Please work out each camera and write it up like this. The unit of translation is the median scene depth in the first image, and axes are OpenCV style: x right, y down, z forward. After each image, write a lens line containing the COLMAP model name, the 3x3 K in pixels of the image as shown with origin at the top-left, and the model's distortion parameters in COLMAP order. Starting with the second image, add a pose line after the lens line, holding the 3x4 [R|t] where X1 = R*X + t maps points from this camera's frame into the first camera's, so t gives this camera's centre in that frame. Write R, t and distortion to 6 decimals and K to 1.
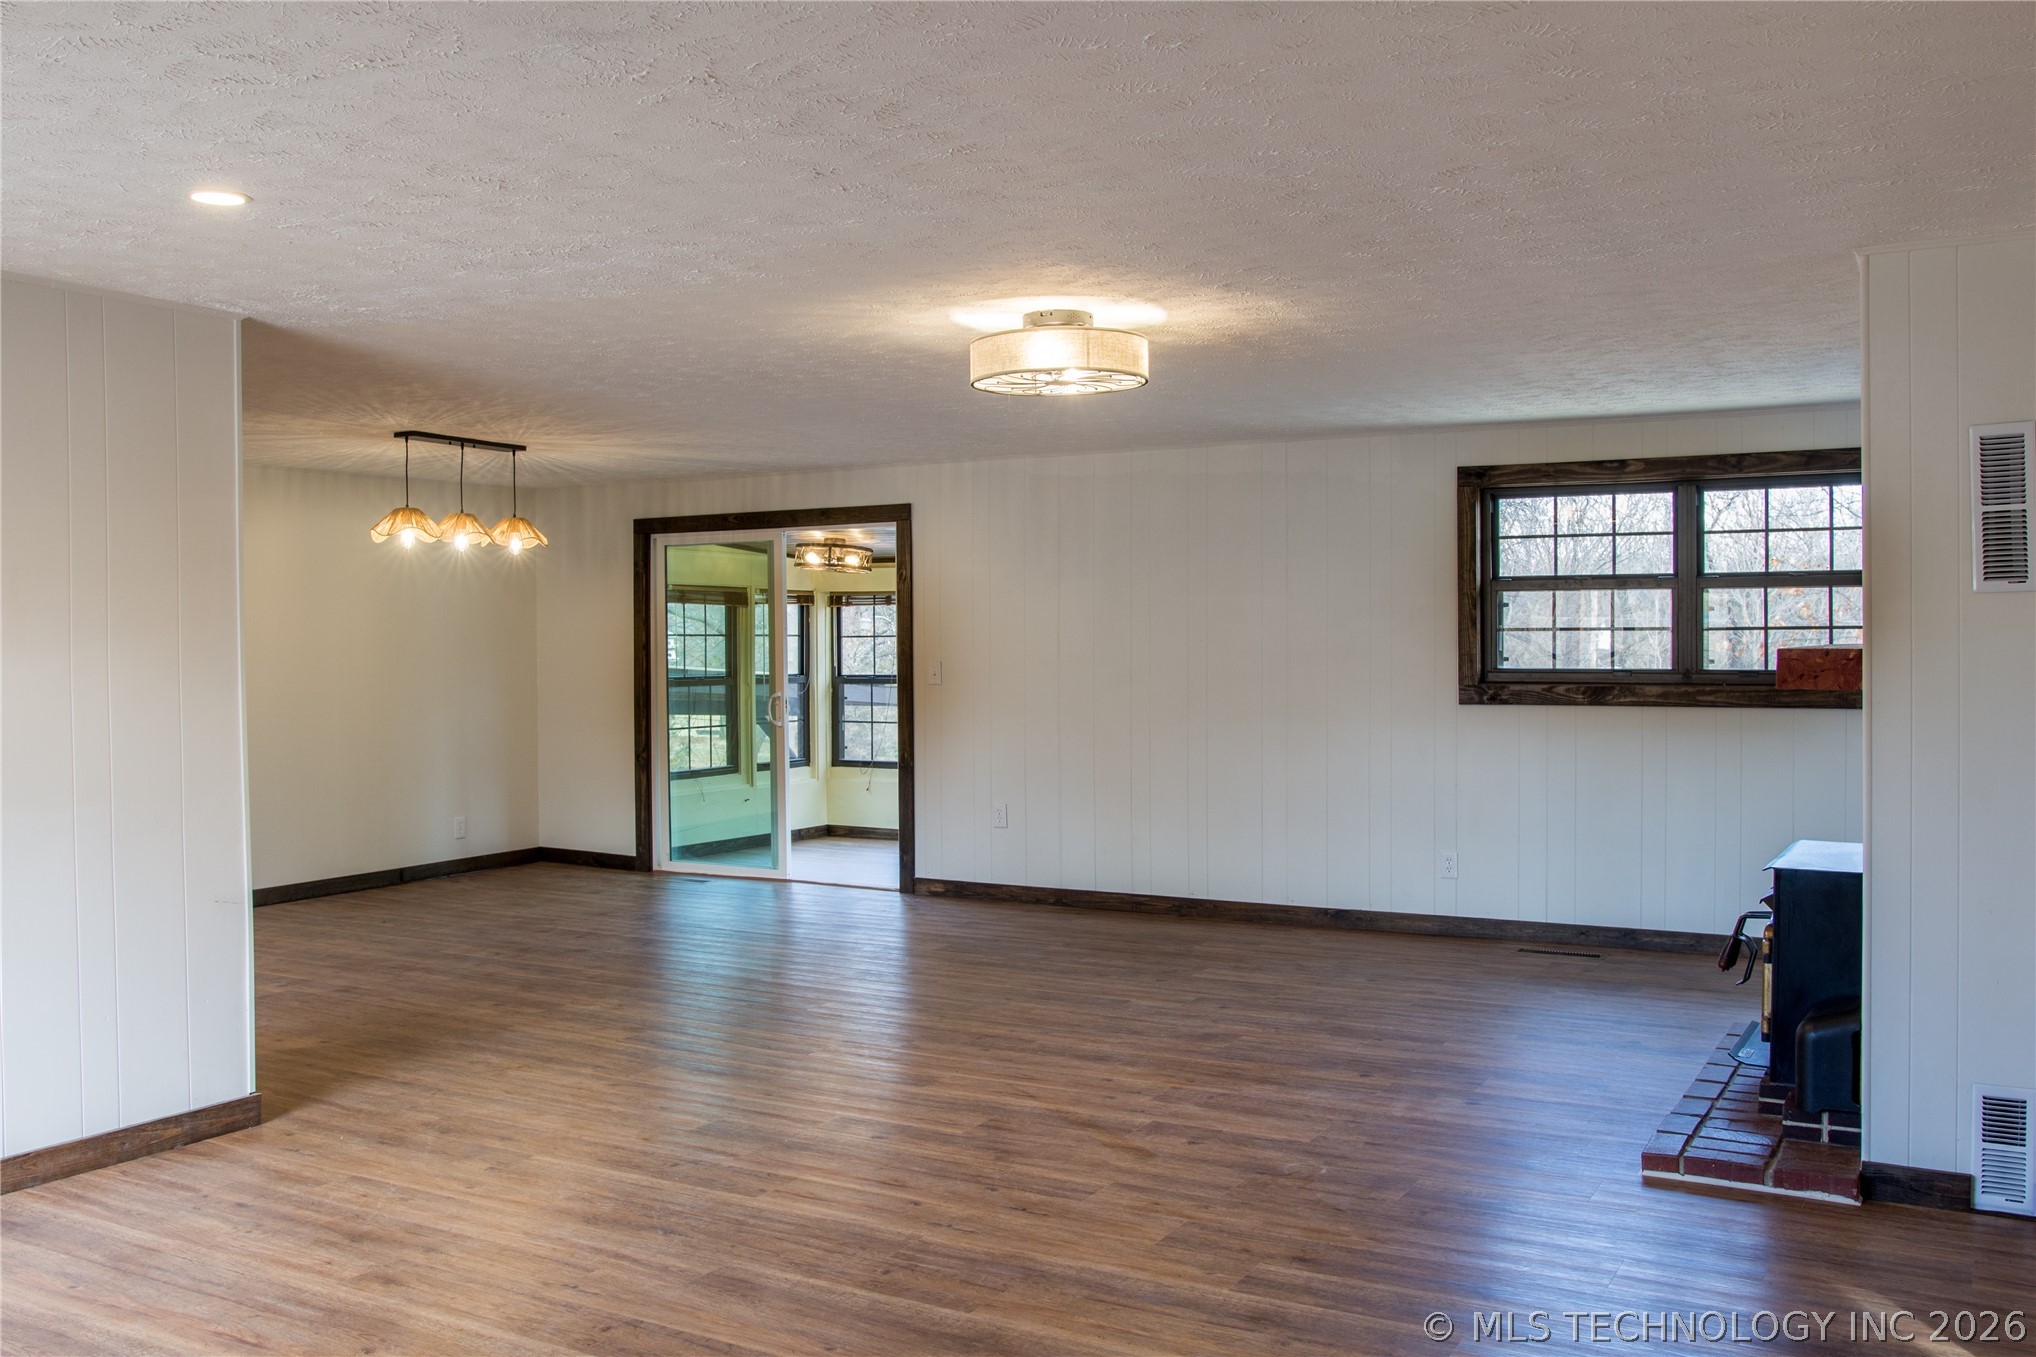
lens RADIAL K [[1735.9, 0, 1018.0], [0, 1735.9, 678.5], [0, 0, 1]] dist [-0.100892, 0.099493]
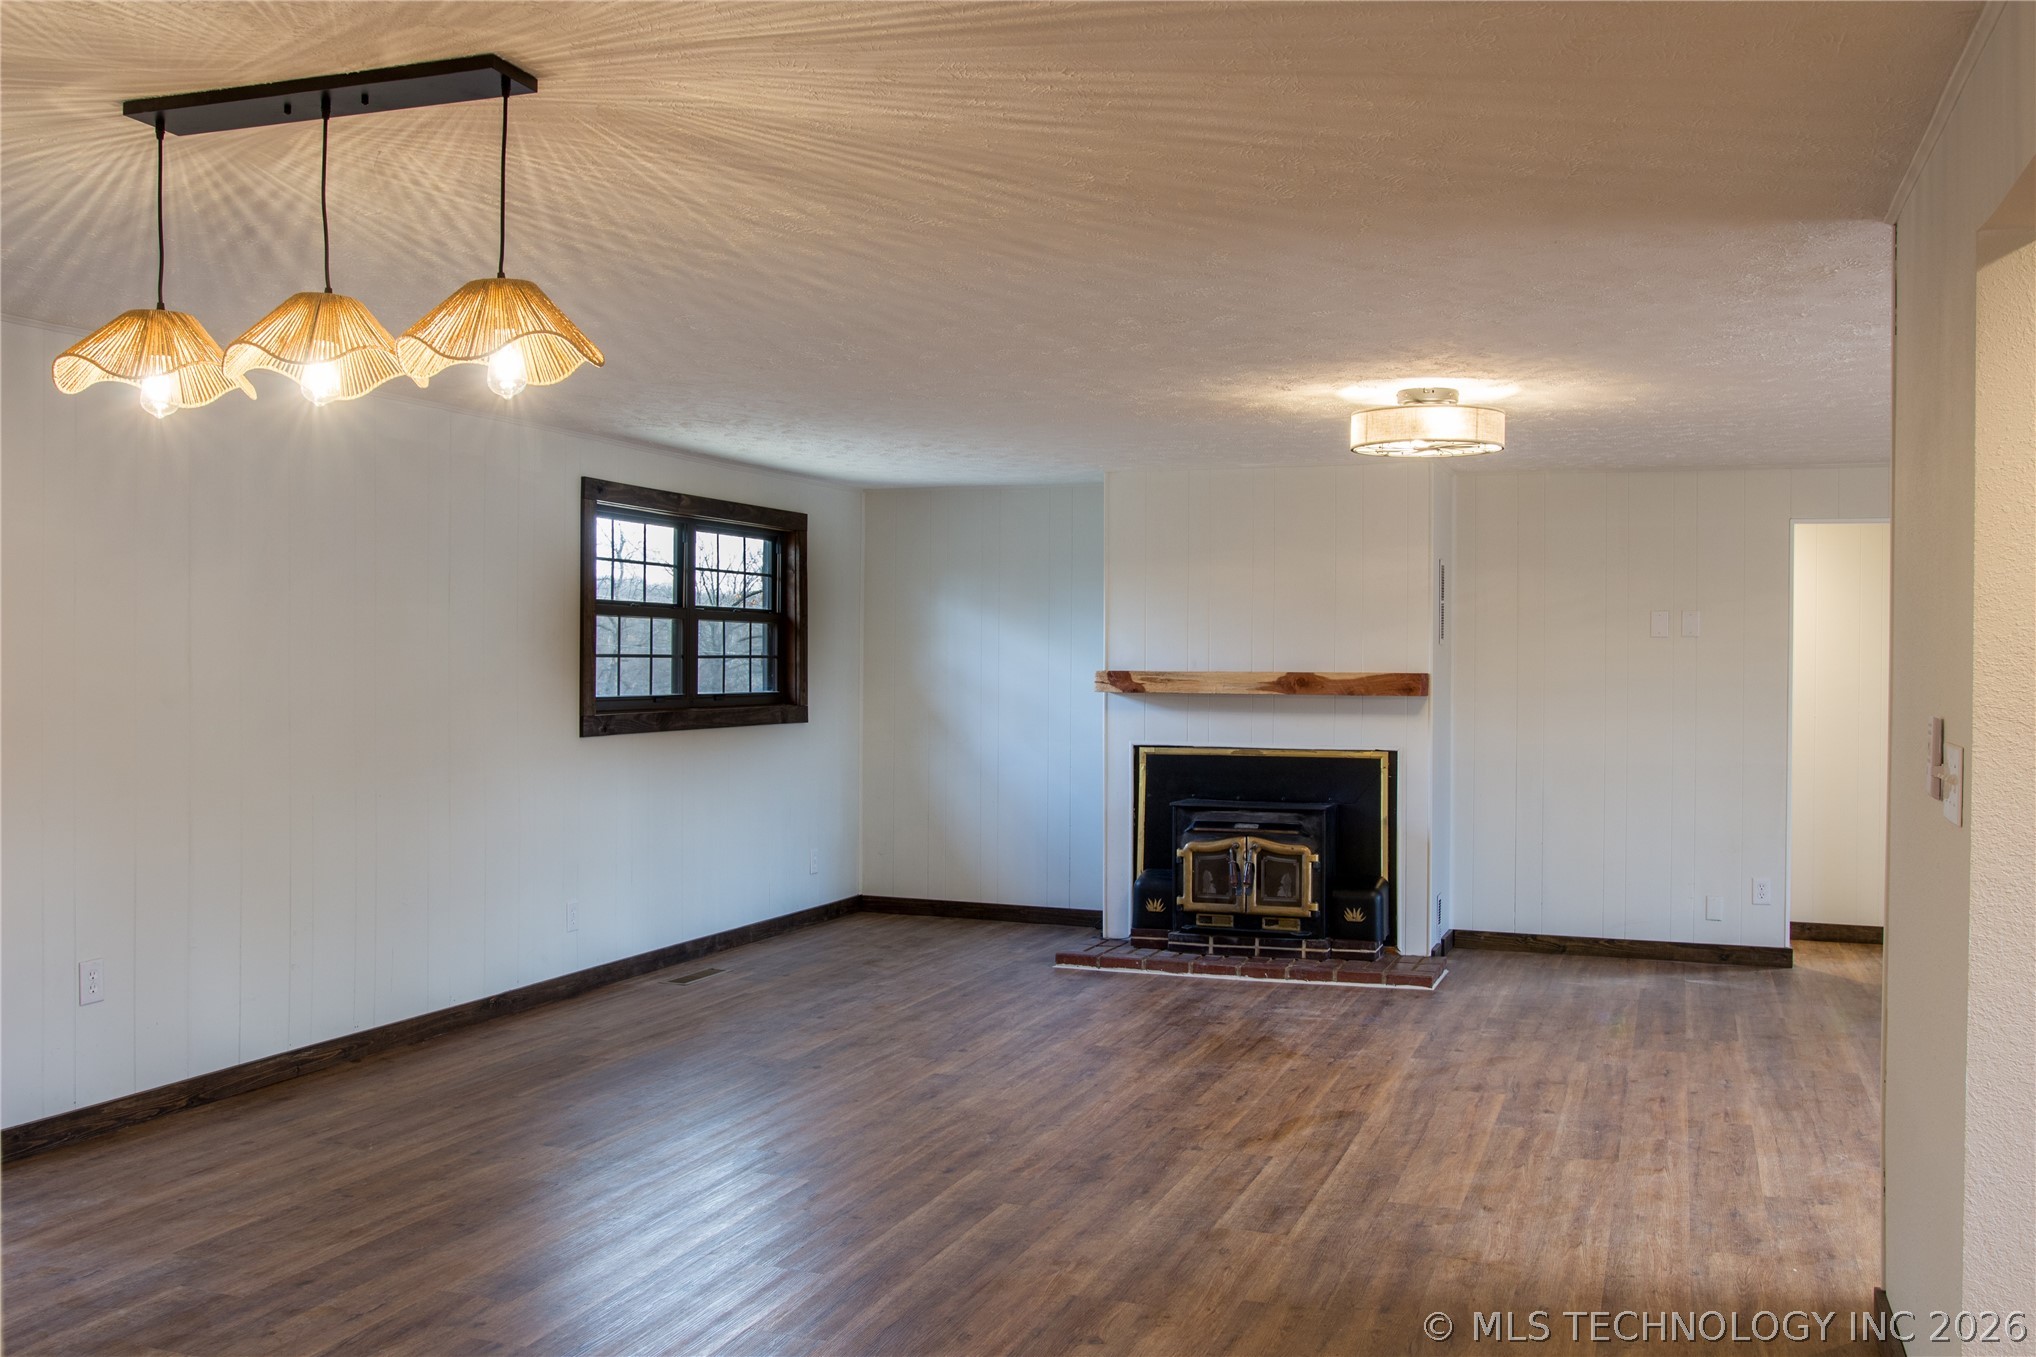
lens RADIAL K [[1791.9, 0, 1018.0], [0, 1791.9, 678.5], [0, 0, 1]] dist [-0.010894, 0.006261]
pose [[-0.175671, -0.006202, 0.984429, -0.739408], [0.012206, 0.999890, 0.008477, -0.021703], [-0.984373, 0.013505, -0.175576, 0.968369]]
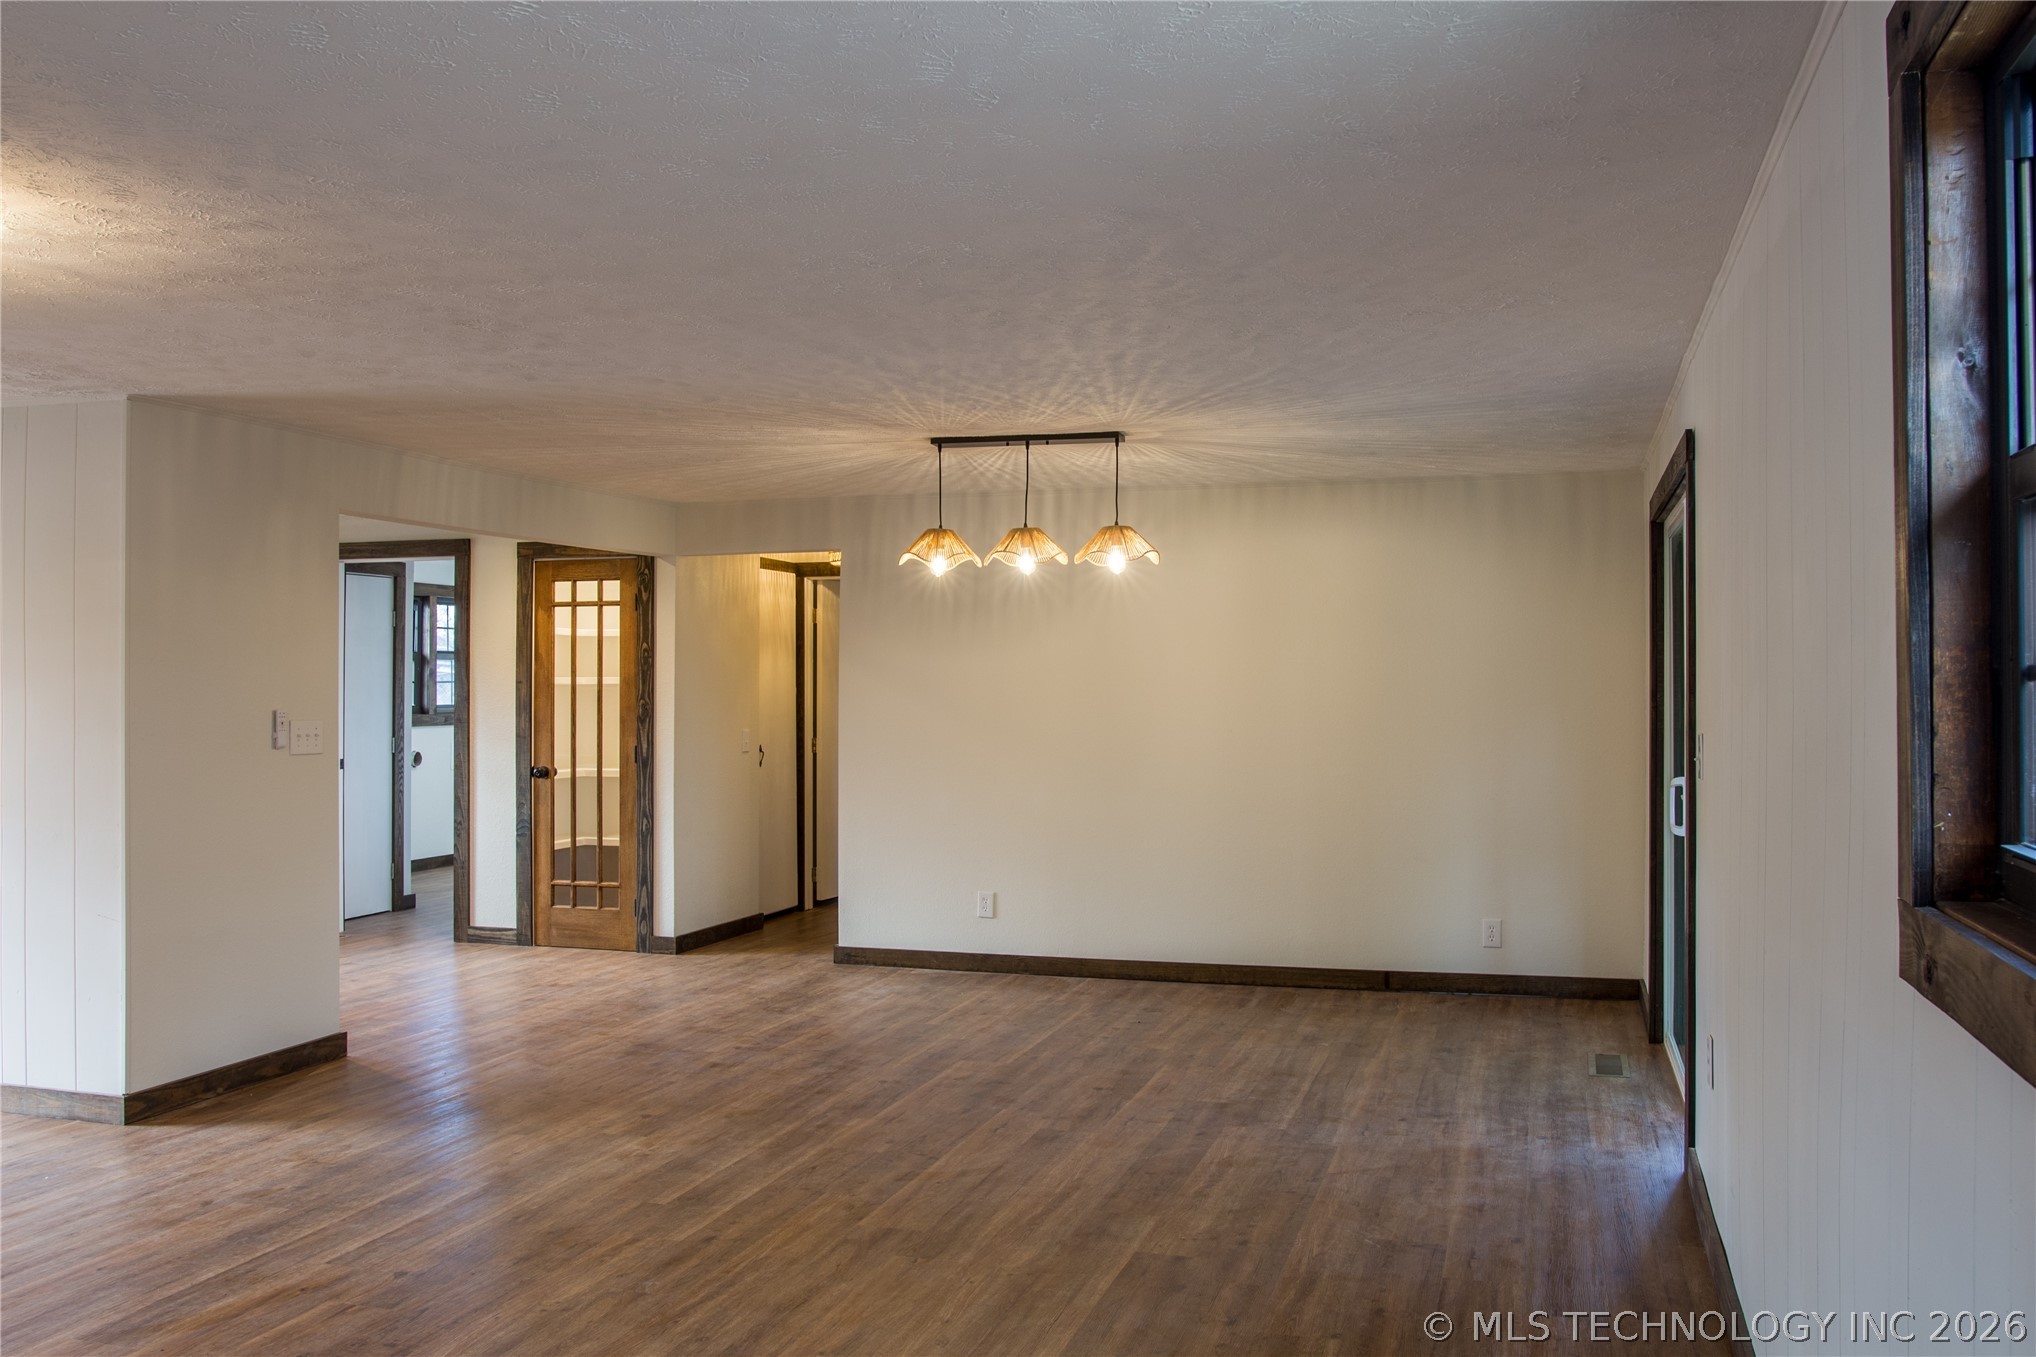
lens RADIAL K [[1746.5, 0, 981.0], [0, 1746.5, 683.3], [0, 0, 1]] dist [-0.053627, 0.003487]
pose [[0.212794, 0.003052, -0.977092, 0.494943], [-0.014278, 0.999898, 0.000014, -0.024424], [0.976993, 0.013948, 0.212816, 0.843412]]
